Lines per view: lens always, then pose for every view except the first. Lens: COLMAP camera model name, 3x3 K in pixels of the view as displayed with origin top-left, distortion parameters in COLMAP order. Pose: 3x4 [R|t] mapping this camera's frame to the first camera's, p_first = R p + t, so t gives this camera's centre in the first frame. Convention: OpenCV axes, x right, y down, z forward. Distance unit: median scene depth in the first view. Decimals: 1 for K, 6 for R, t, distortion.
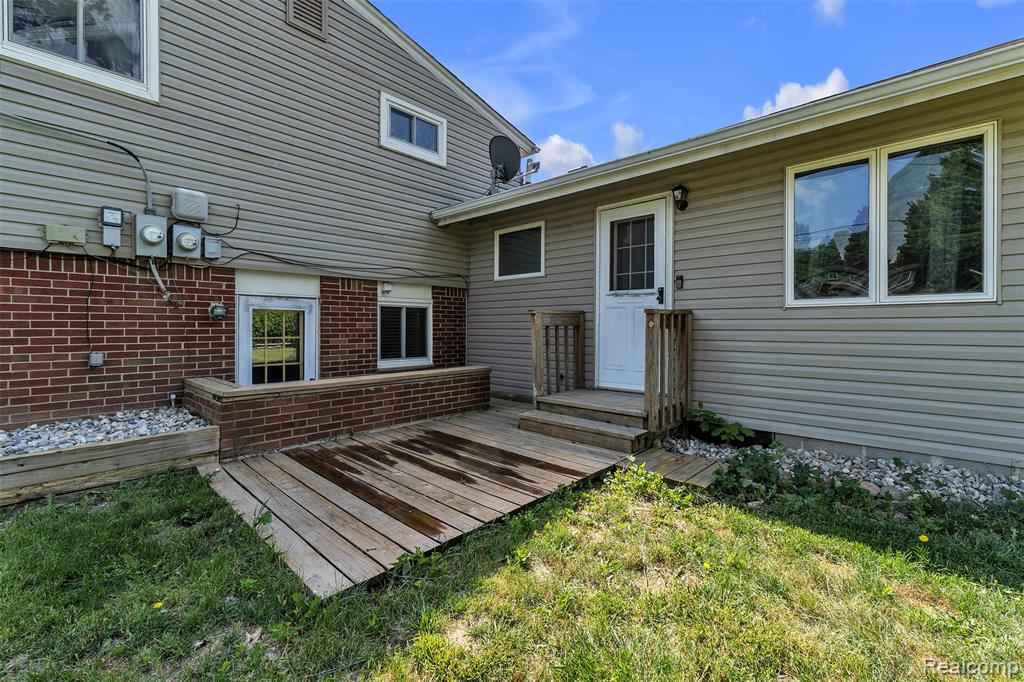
lens RADIAL K [[428.7, 0, 512.8], [0, 428.7, 324.1], [0, 0, 1]] dist [0.001744, 0.000818]
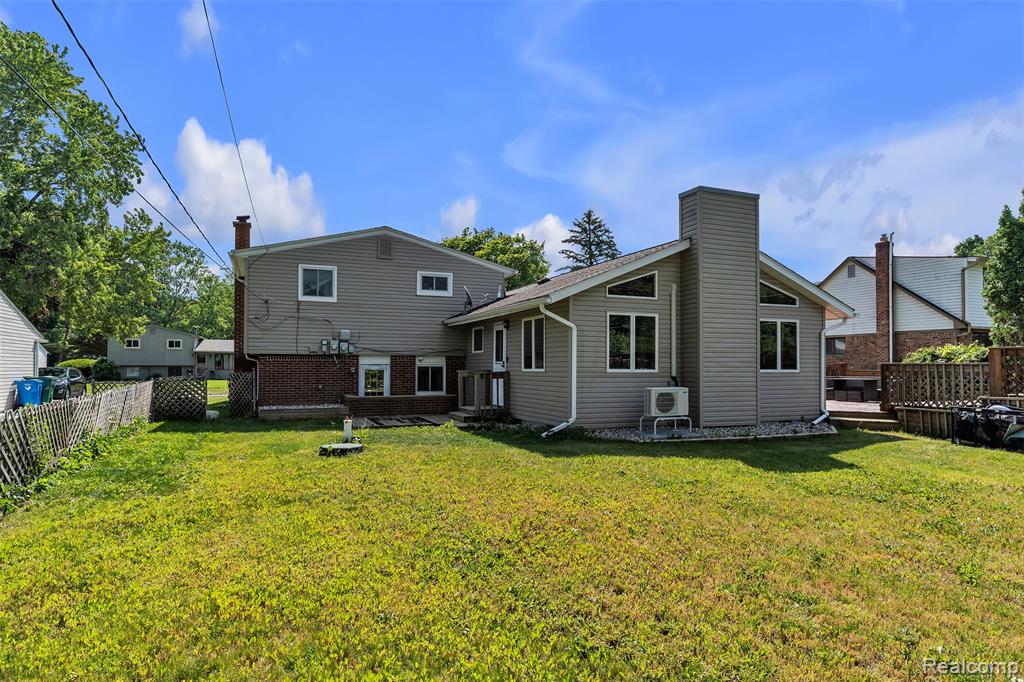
lens RADIAL K [[596.7, 0, 511.8], [0, 596.7, 346.7], [0, 0, 1]] dist [-0.000378, 0.000027]
pose [[0.905037, -0.011935, -0.425166, 1.576185], [-0.000480, 0.999577, -0.029081, -0.062525], [0.425333, 0.026524, 0.904648, -1.722968]]
